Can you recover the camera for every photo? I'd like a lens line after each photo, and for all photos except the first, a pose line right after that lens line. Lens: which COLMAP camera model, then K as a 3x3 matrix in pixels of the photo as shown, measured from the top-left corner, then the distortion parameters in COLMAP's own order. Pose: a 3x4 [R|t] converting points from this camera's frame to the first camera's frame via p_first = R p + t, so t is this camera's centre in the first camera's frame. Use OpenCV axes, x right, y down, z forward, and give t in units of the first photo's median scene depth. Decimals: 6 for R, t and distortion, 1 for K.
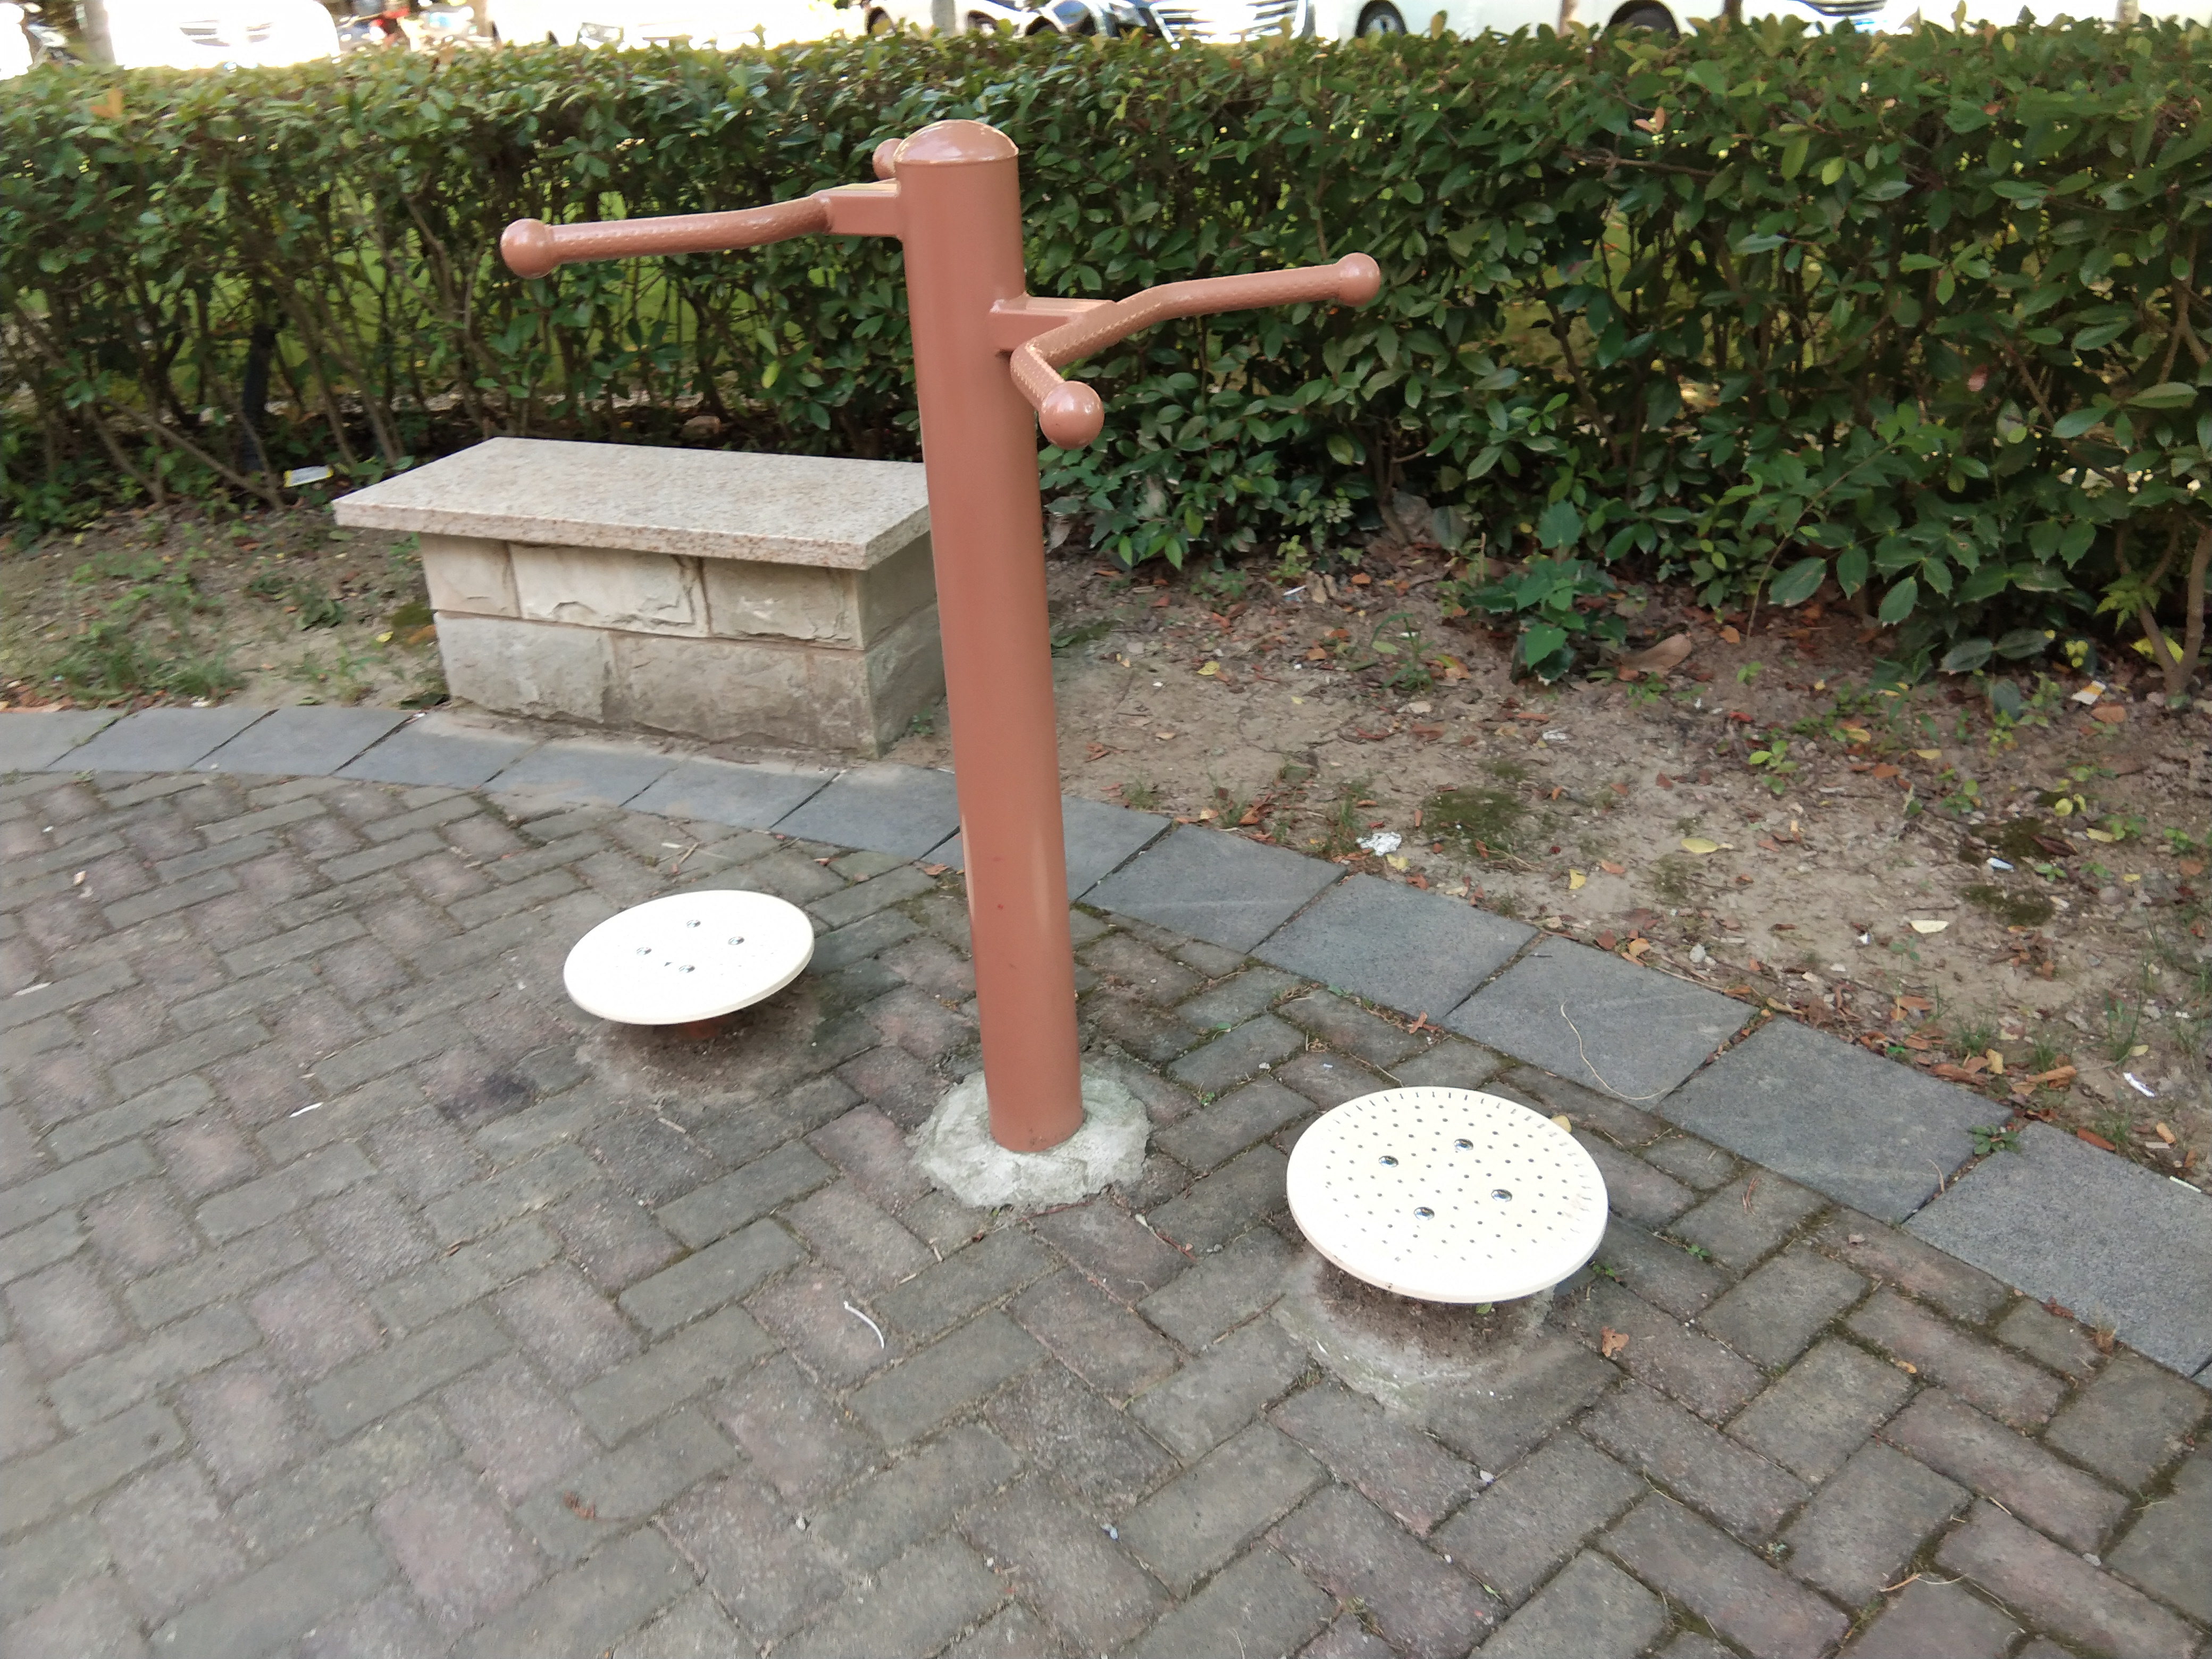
lens RADIAL K [[1761.4, 0, 1106.0], [0, 1761.4, 829.5], [0, 0, 1]] dist [0.134399, -0.233416]
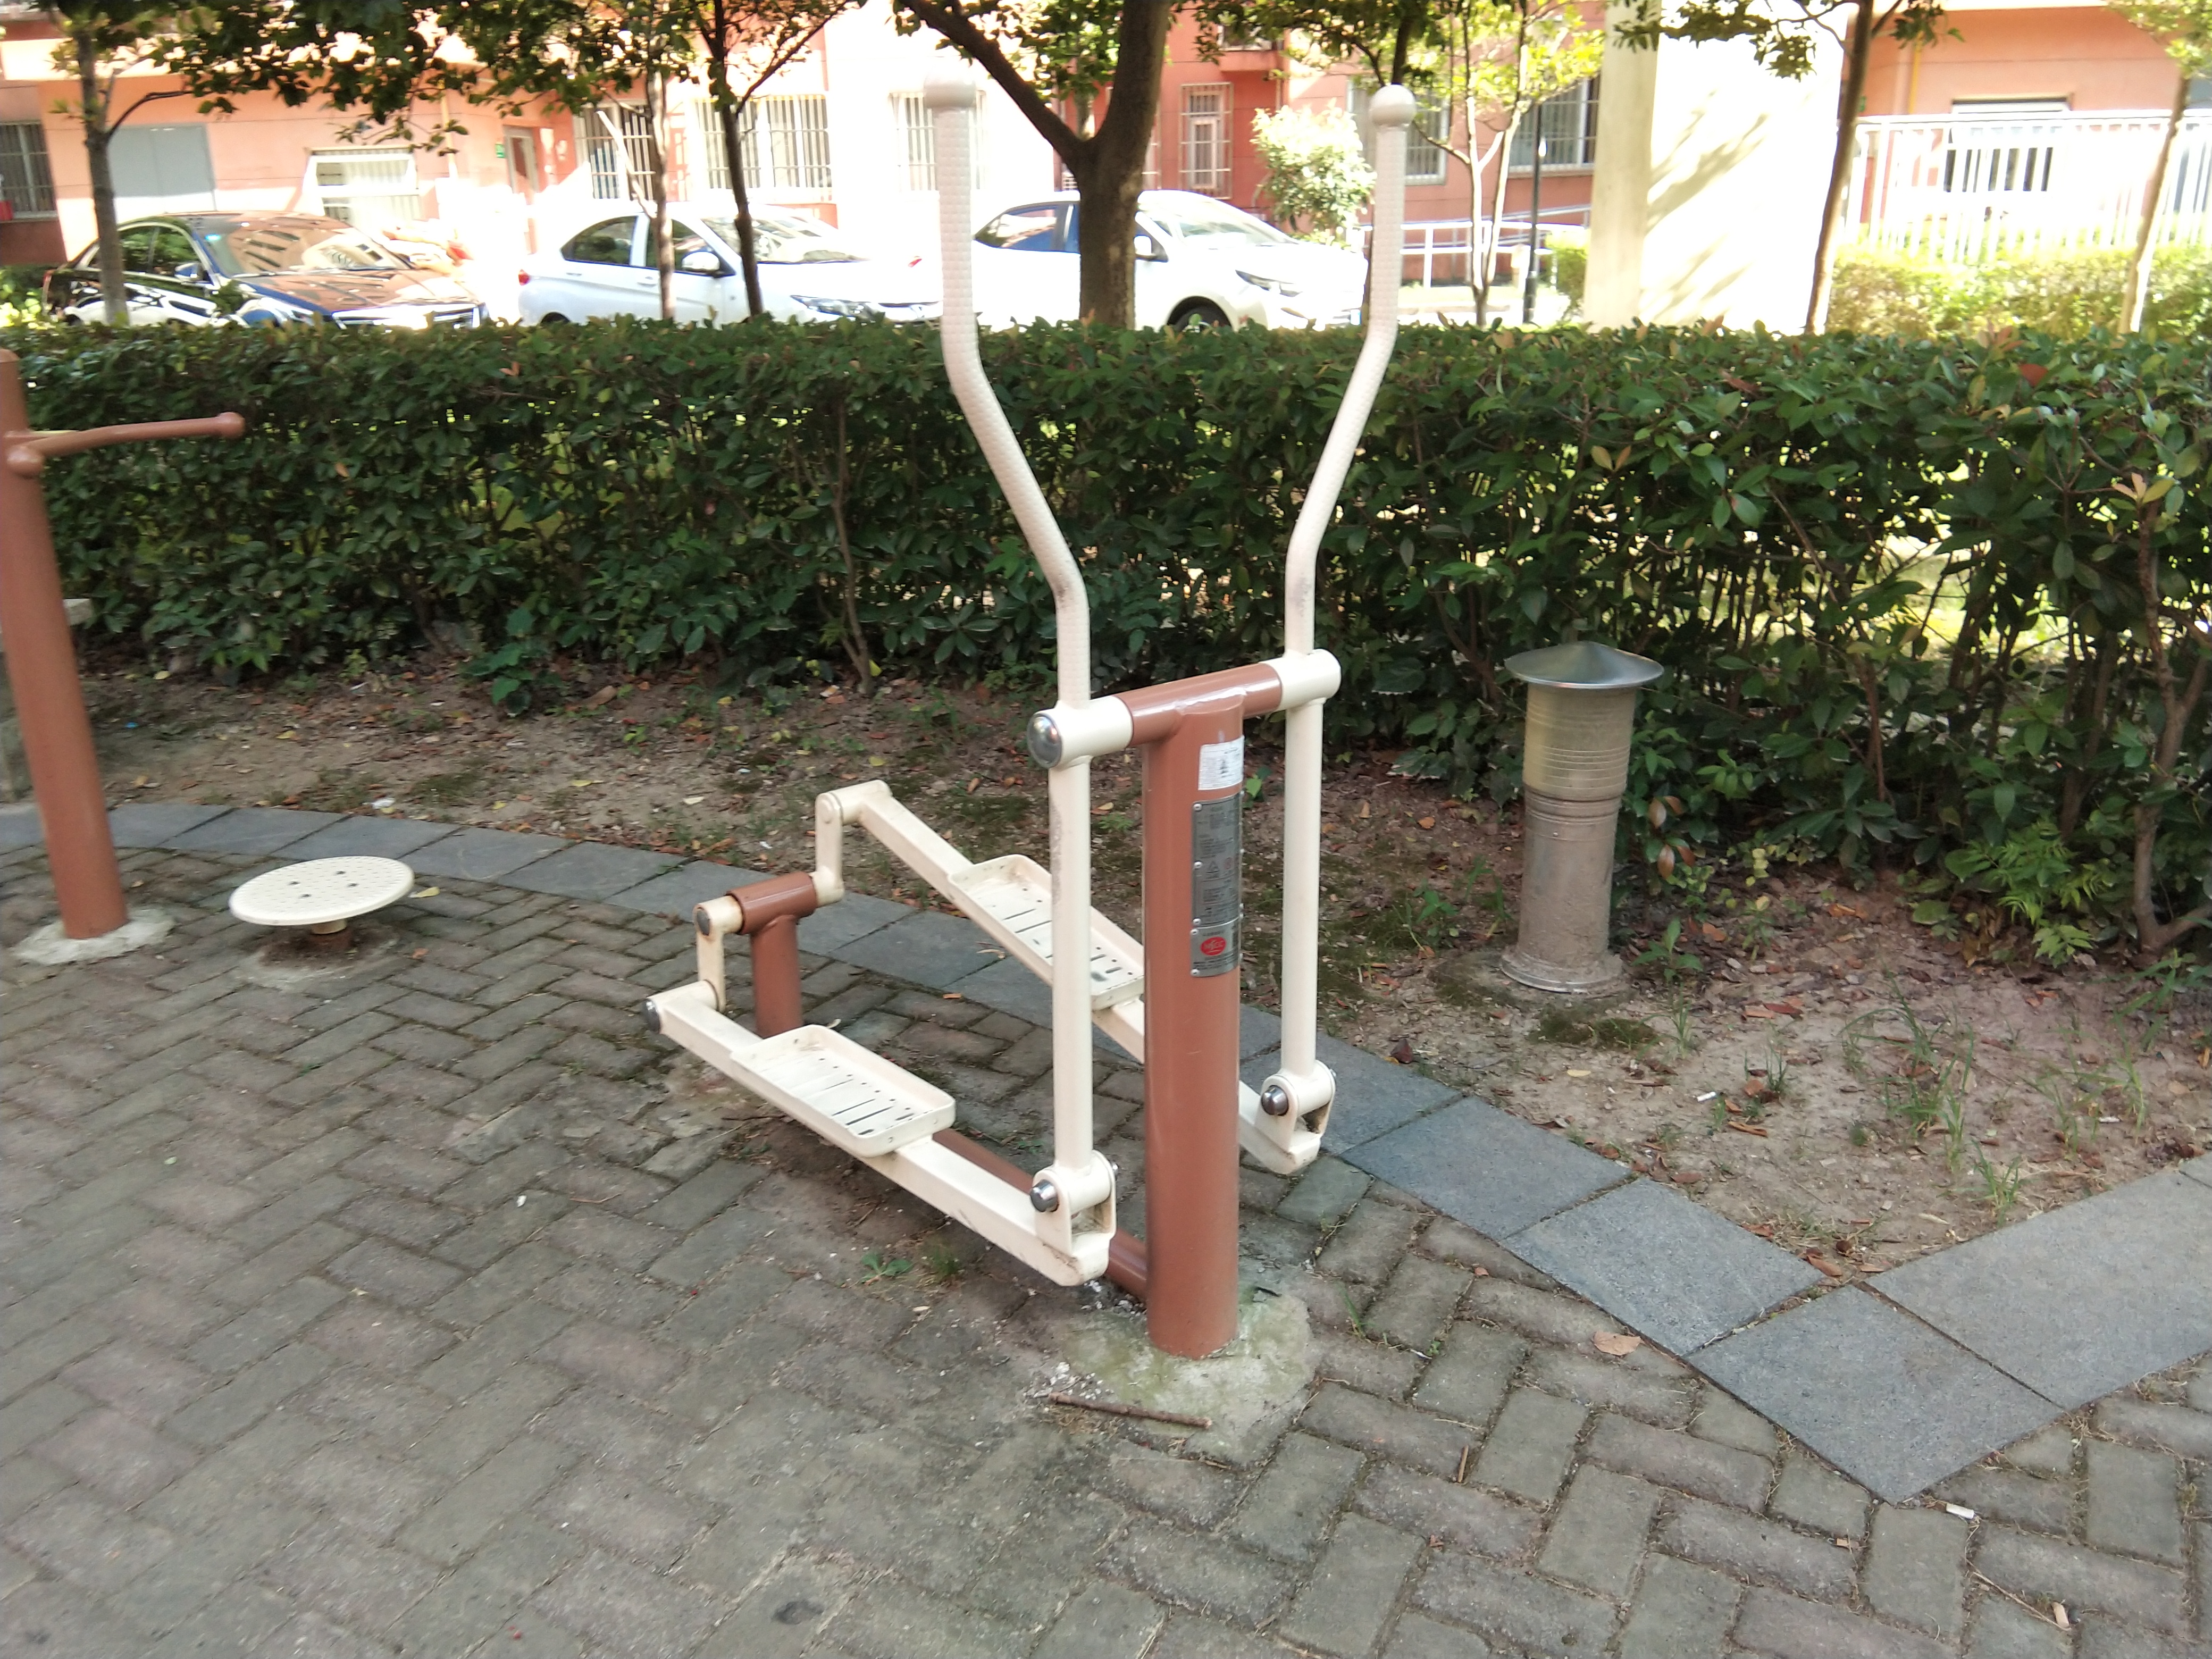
lens RADIAL K [[1761.4, 0, 1106.0], [0, 1761.4, 829.5], [0, 0, 1]] dist [0.134399, -0.233416]
pose [[0.931782, -0.088376, 0.352096, 0.174926], [0.142180, 0.981271, -0.129966, 0.292444], [-0.334016, 0.171161, 0.926897, -0.599160]]
